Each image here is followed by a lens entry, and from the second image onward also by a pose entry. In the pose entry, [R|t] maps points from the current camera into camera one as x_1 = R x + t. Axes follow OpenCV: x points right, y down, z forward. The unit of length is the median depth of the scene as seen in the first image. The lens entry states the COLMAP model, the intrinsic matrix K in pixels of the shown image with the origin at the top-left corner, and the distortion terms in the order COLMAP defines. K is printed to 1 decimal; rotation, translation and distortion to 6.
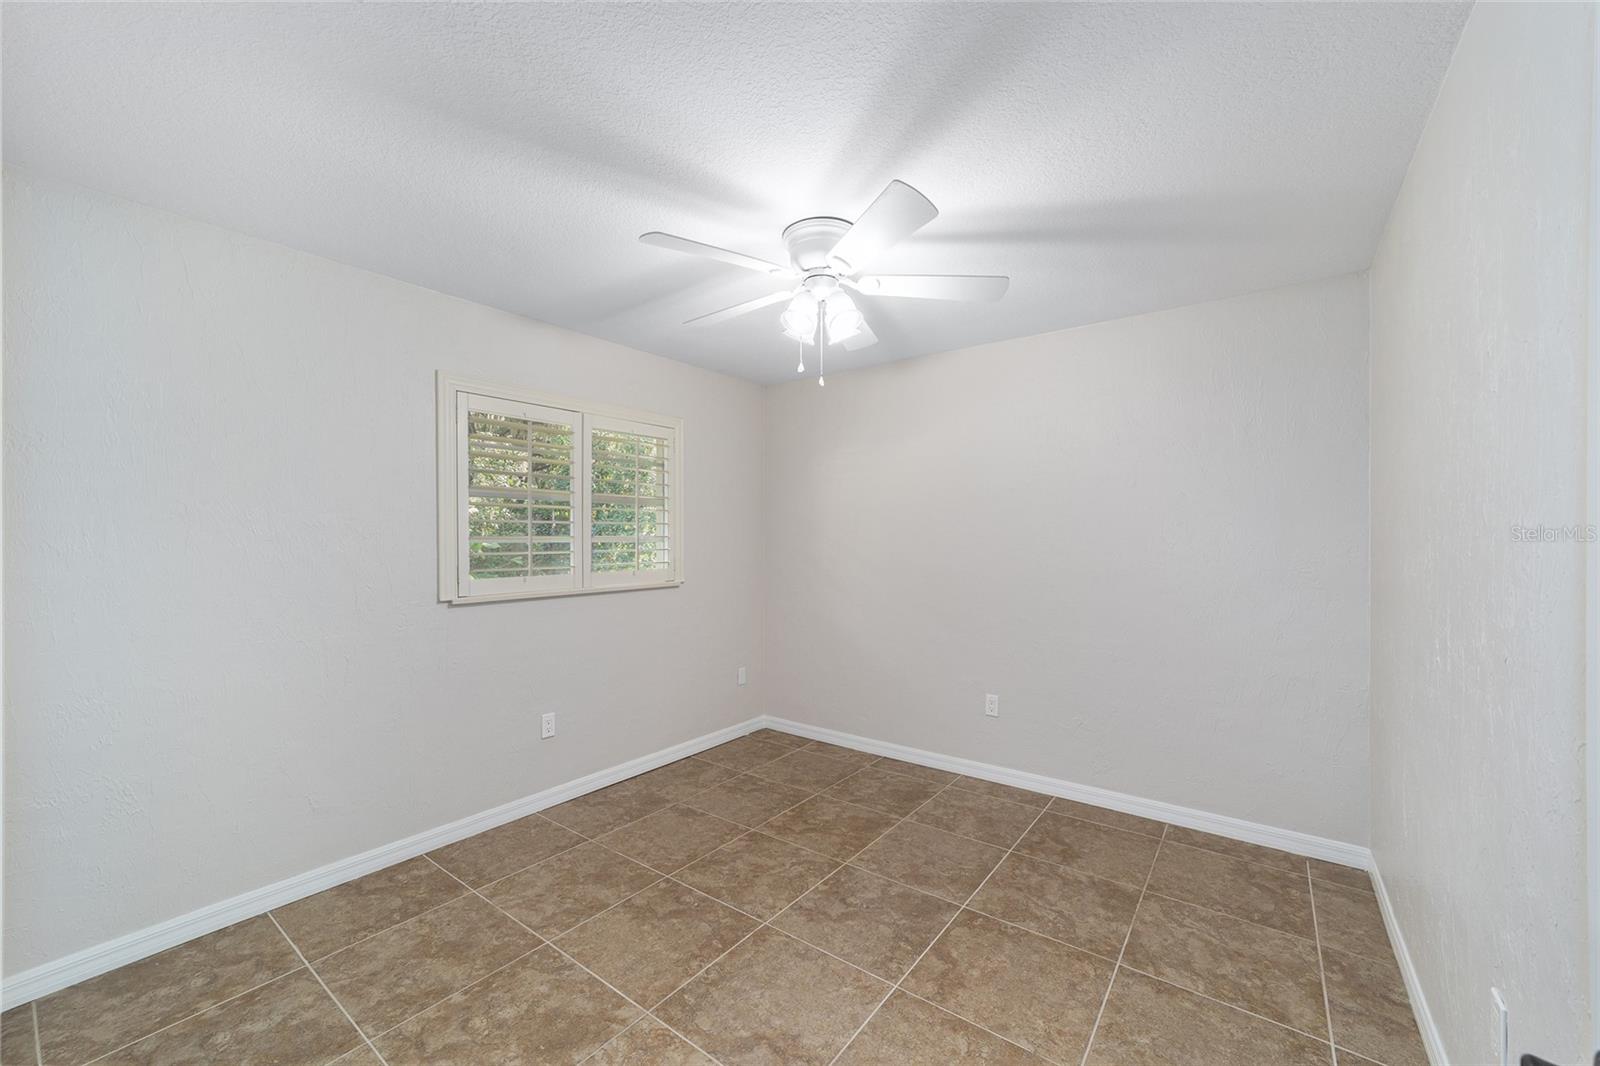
lens RADIAL K [[615.6, 0, 802.4], [0, 615.6, 535.2], [0, 0, 1]] dist [-0.015115, 0.007373]
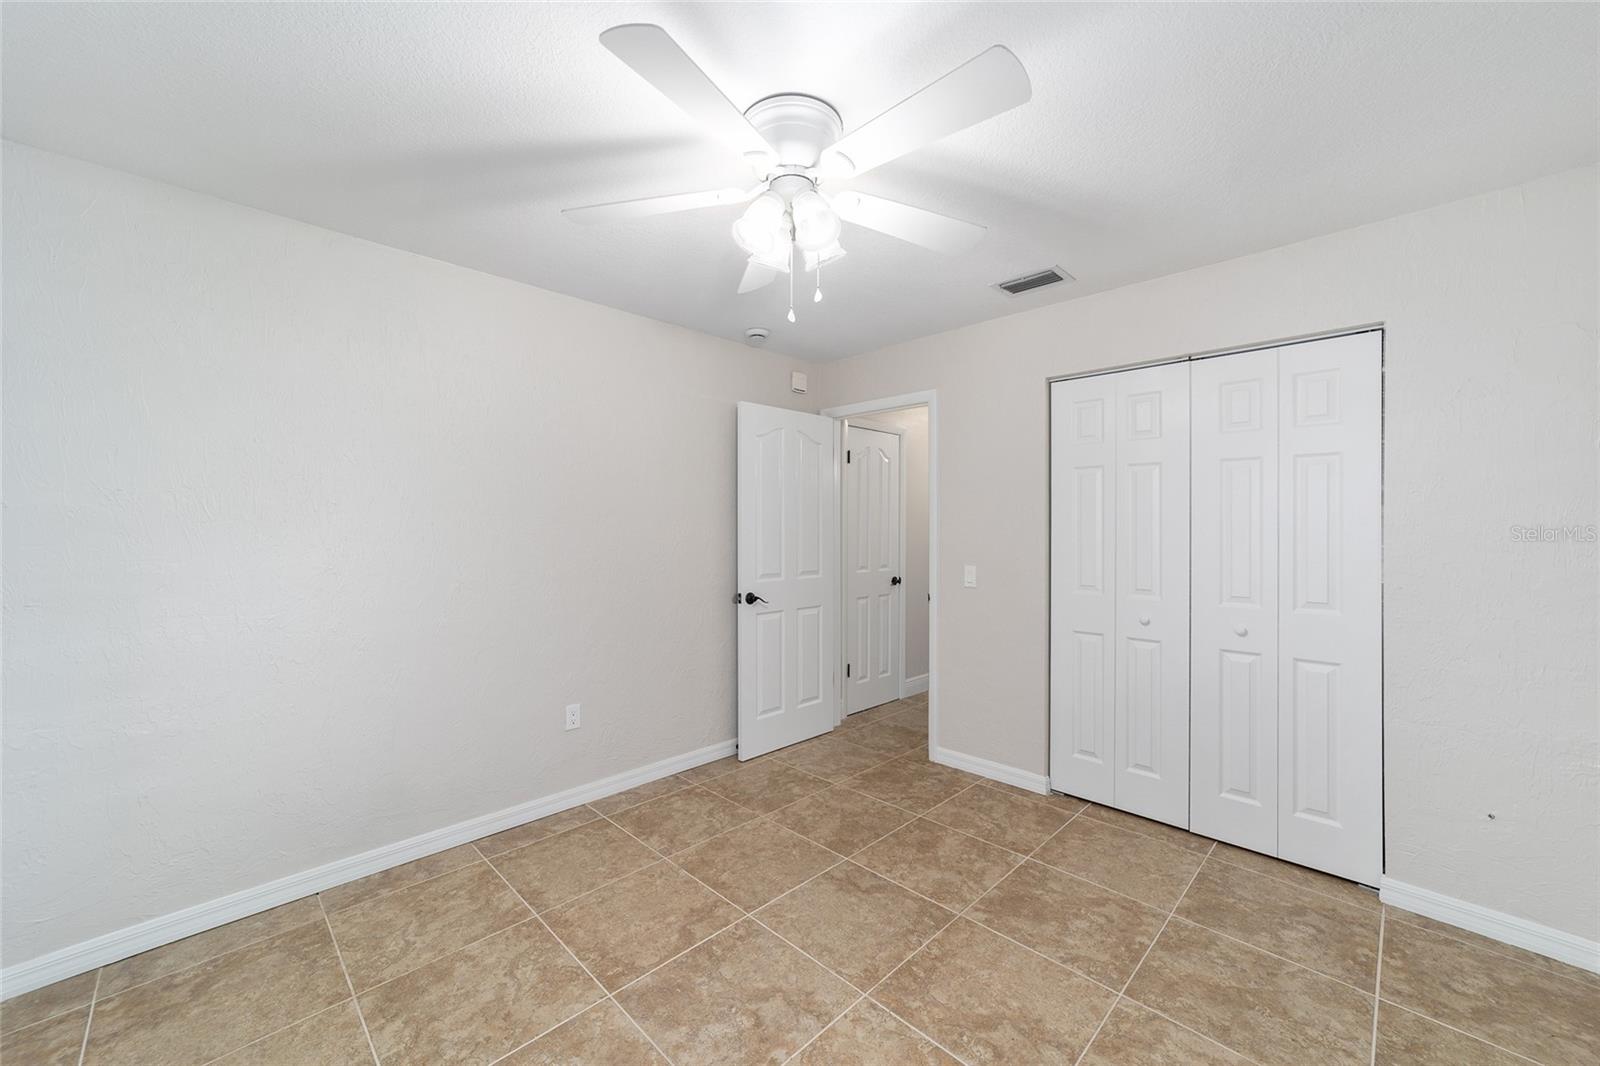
lens RADIAL K [[615.6, 0, 801.8], [0, 615.6, 534.8], [0, 0, 1]] dist [-0.015115, 0.007373]
pose [[-0.990169, -0.000014, 0.139877, -0.098976], [0.000213, 0.999999, 0.001610, 0.023547], [-0.139877, 0.001625, -0.990168, 1.980453]]
